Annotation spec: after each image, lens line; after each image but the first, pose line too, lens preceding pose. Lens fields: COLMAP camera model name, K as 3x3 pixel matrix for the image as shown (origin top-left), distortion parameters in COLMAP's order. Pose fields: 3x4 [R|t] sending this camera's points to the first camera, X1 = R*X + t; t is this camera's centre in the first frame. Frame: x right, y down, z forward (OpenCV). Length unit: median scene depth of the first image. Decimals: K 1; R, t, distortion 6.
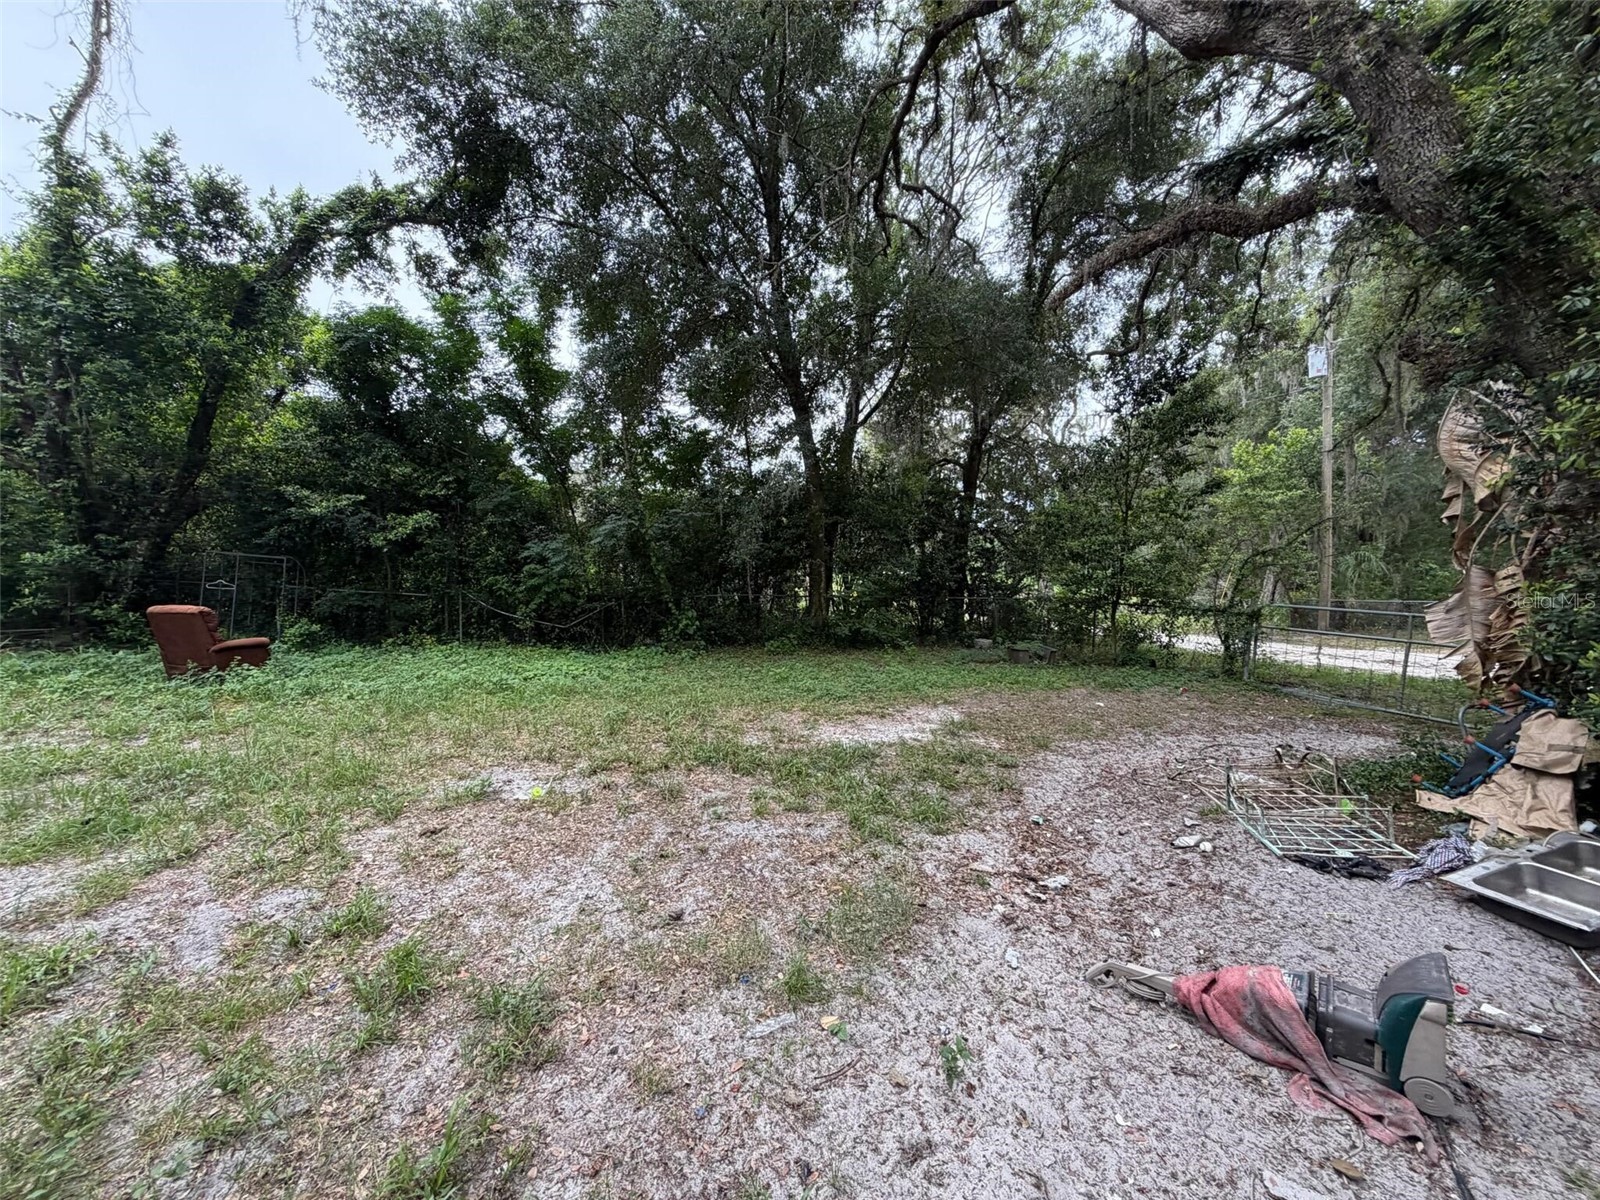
lens RADIAL K [[650.7, 0, 800.0], [0, 650.7, 600.0], [0, 0, 1]] dist [0.030387, -0.000022]
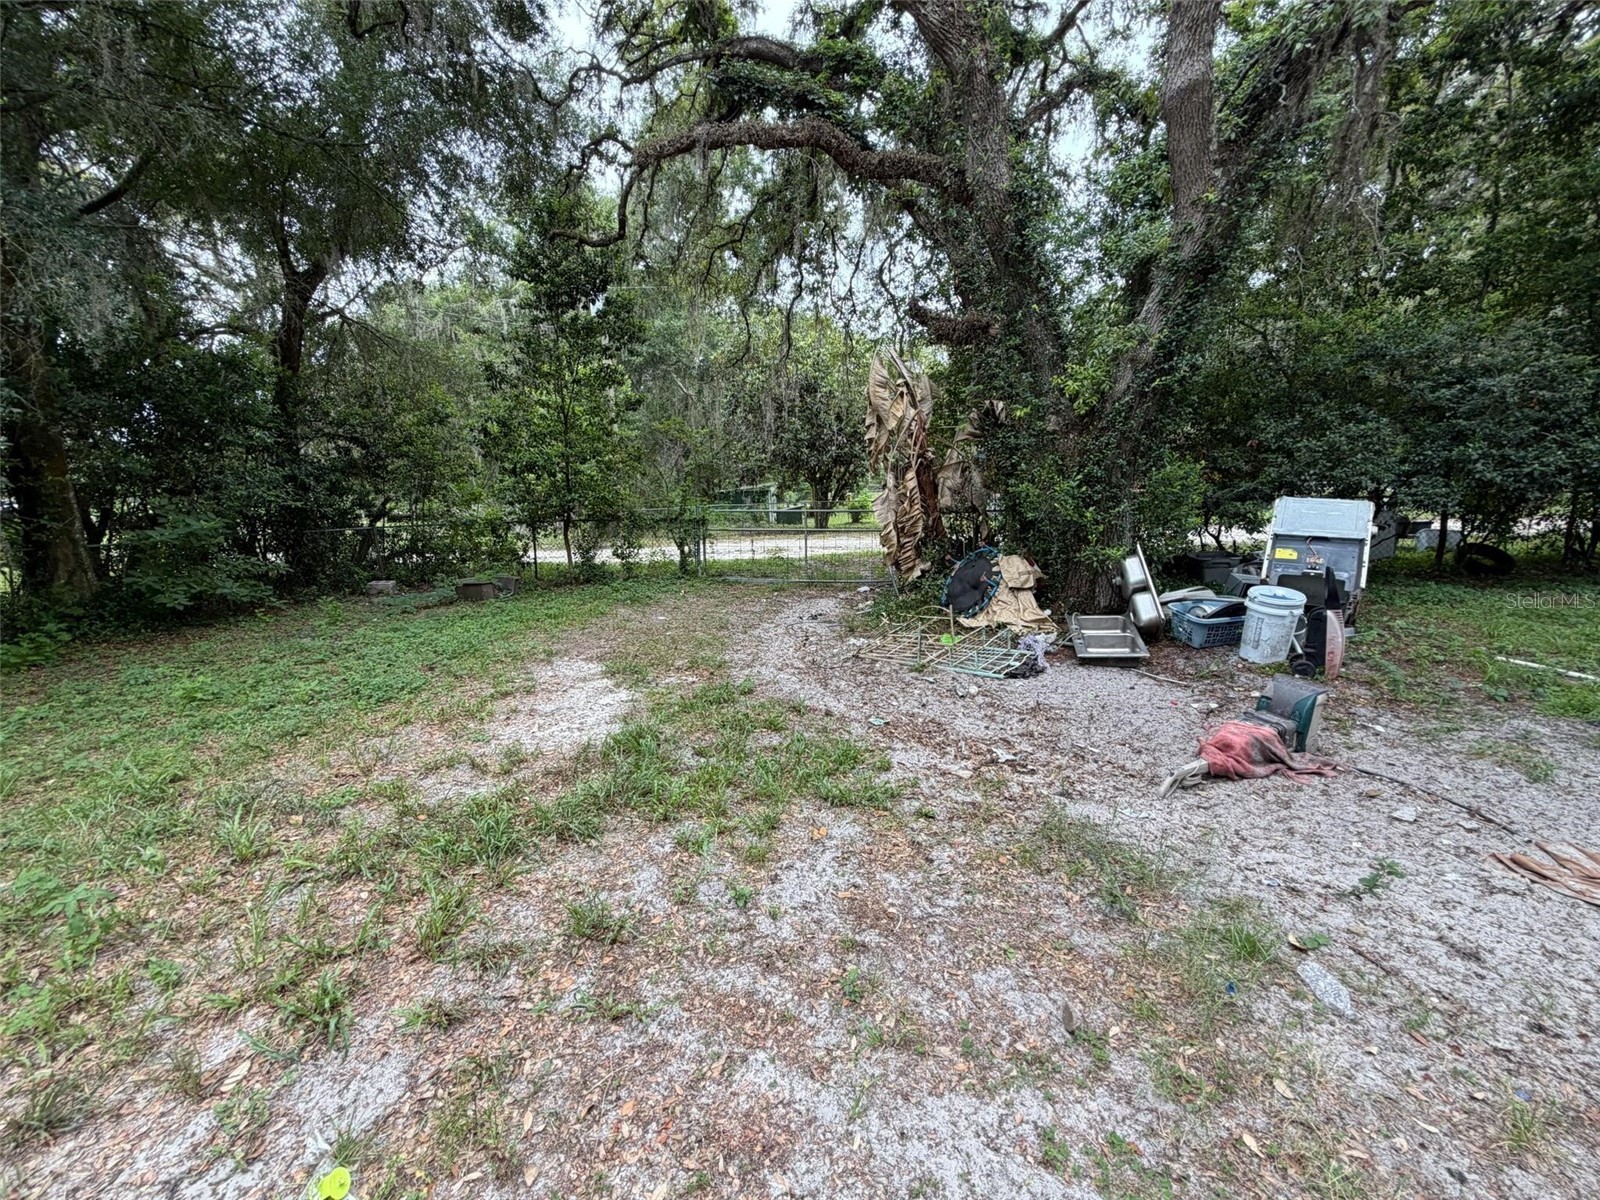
lens RADIAL K [[650.7, 0, 800.0], [0, 650.7, 600.0], [0, 0, 1]] dist [0.030387, -0.000022]
pose [[0.426770, -0.168602, 0.888505, -0.439850], [0.066408, 0.985658, 0.155140, -0.009279], [-0.901919, -0.007205, 0.431846, 0.547111]]
